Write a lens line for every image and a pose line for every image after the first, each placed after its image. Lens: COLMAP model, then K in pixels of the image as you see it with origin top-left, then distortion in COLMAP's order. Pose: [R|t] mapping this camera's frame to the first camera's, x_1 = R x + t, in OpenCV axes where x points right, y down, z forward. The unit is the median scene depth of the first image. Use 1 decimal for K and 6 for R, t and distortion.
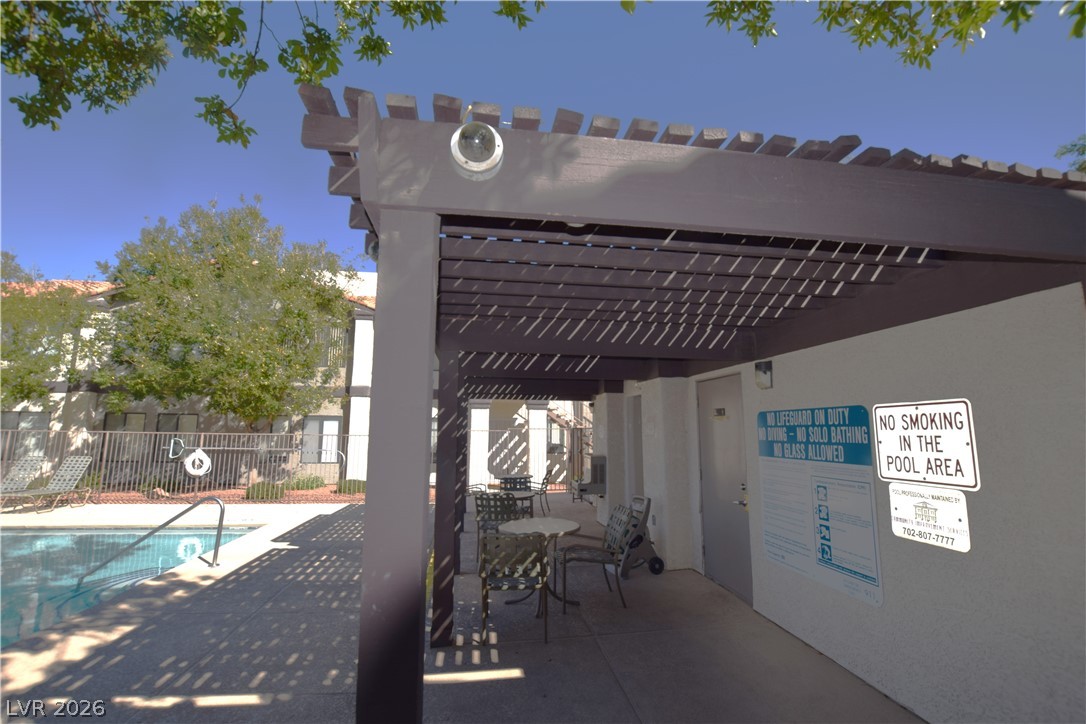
lens RADIAL K [[480.2, 0, 541.5], [0, 480.2, 366.2], [0, 0, 1]] dist [-0.042391, 0.006544]
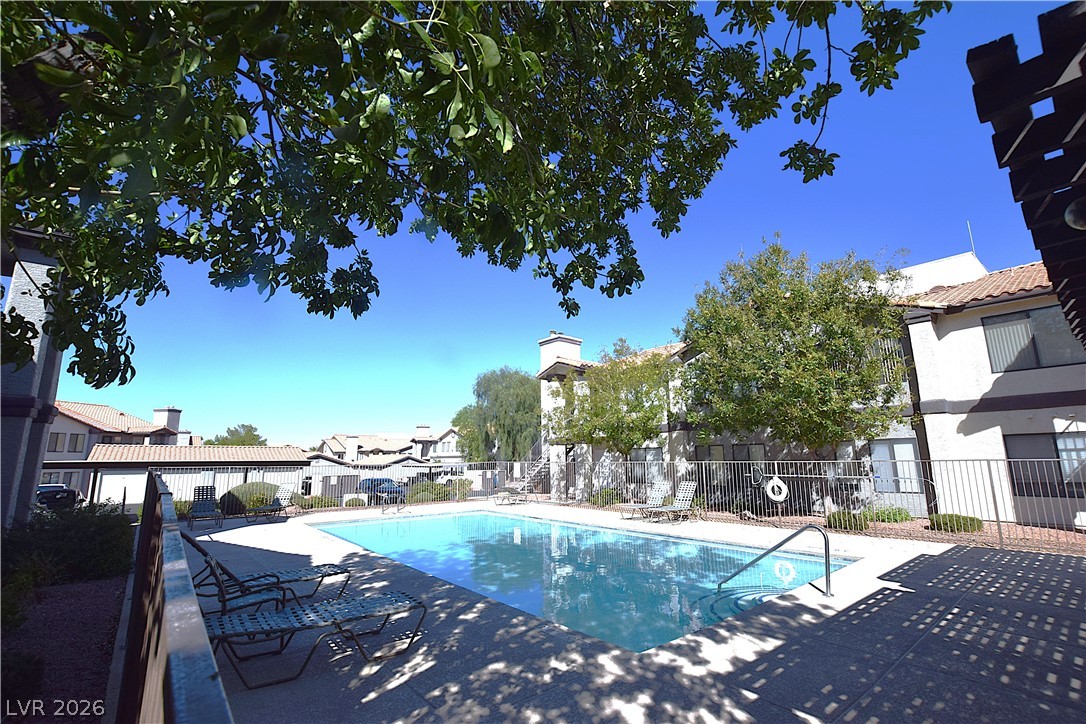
lens RADIAL K [[480.2, 0, 541.5], [0, 480.2, 366.2], [0, 0, 1]] dist [-0.042391, 0.006544]
pose [[0.508545, -0.171400, -0.843803, -0.035899], [0.126587, 0.984221, -0.123632, -0.005055], [0.851679, -0.043942, 0.522218, -0.012864]]
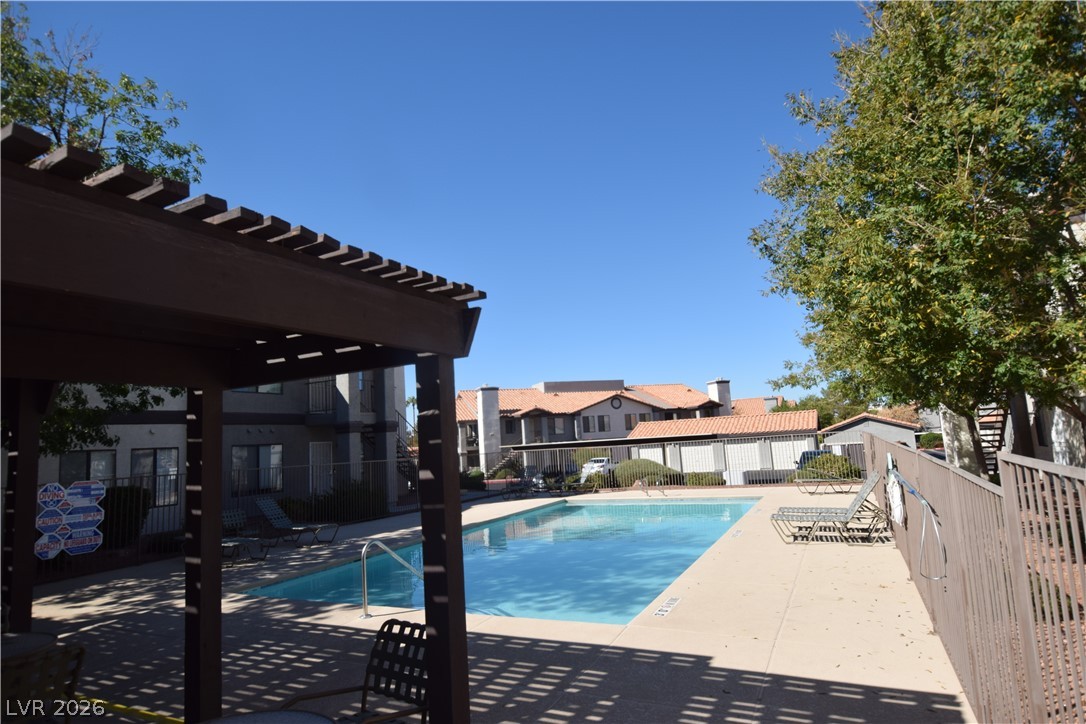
lens RADIAL K [[608.5, 0, 543.0], [0, 608.5, 362.0], [0, 0, 1]] dist [-0.001725, -0.001110]
pose [[-0.574974, -0.071895, -0.815007, 0.056781], [0.170504, 0.963732, -0.205303, 0.111564], [0.800208, -0.257006, -0.541862, 0.945983]]
